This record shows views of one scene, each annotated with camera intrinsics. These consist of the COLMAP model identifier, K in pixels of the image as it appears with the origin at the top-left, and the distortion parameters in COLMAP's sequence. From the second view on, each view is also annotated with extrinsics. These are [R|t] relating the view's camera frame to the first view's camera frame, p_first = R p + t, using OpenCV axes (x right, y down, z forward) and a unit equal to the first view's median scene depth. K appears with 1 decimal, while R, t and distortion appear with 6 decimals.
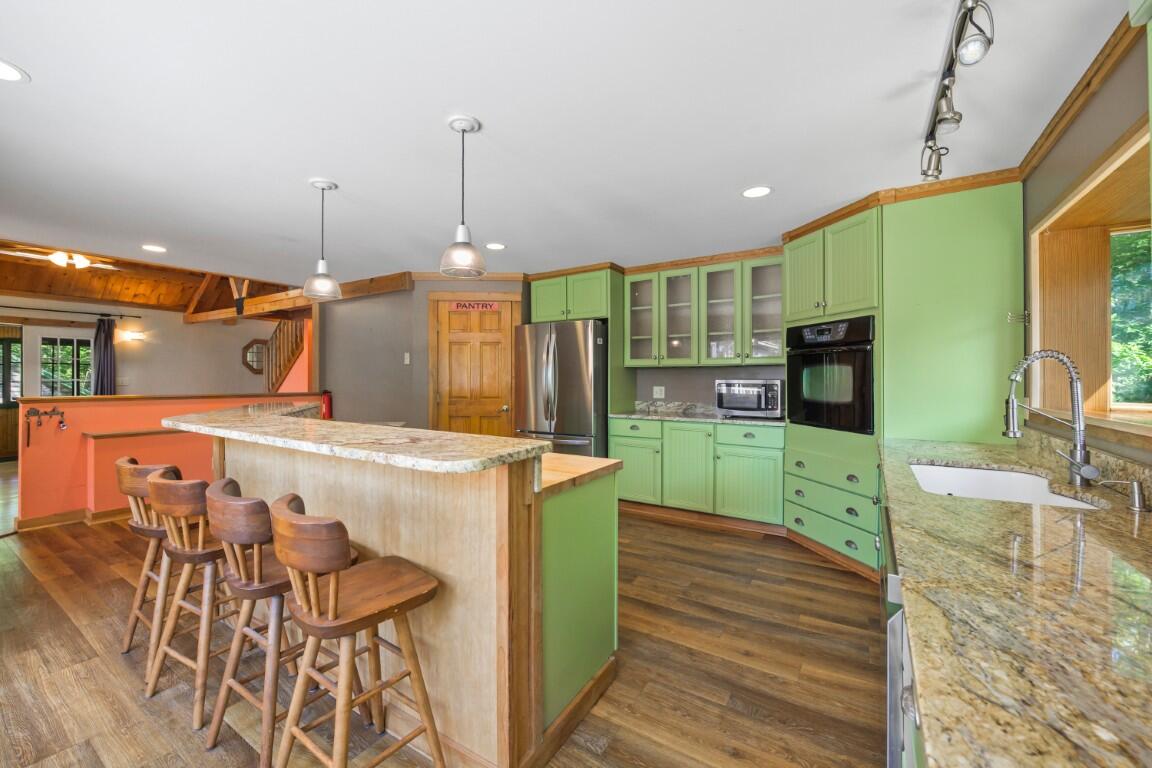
lens RADIAL K [[455.8, 0, 567.8], [0, 455.8, 379.0], [0, 0, 1]] dist [-0.002166, 0.000079]
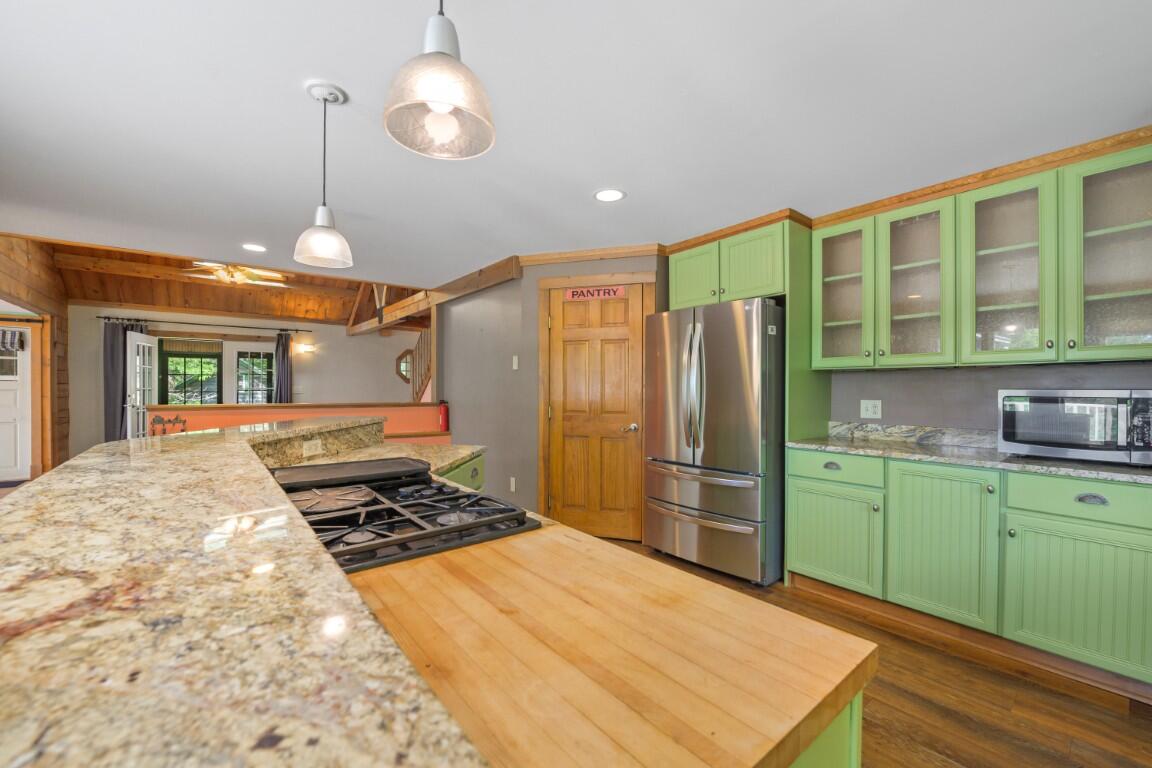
lens RADIAL K [[455.8, 0, 576.3], [0, 455.8, 389.1], [0, 0, 1]] dist [-0.002166, 0.000079]
pose [[0.948609, 0.001962, -0.316445, 0.010388], [-0.001888, 0.999998, 0.000541, 0.001722], [0.316446, 0.000085, 0.948611, 0.262360]]
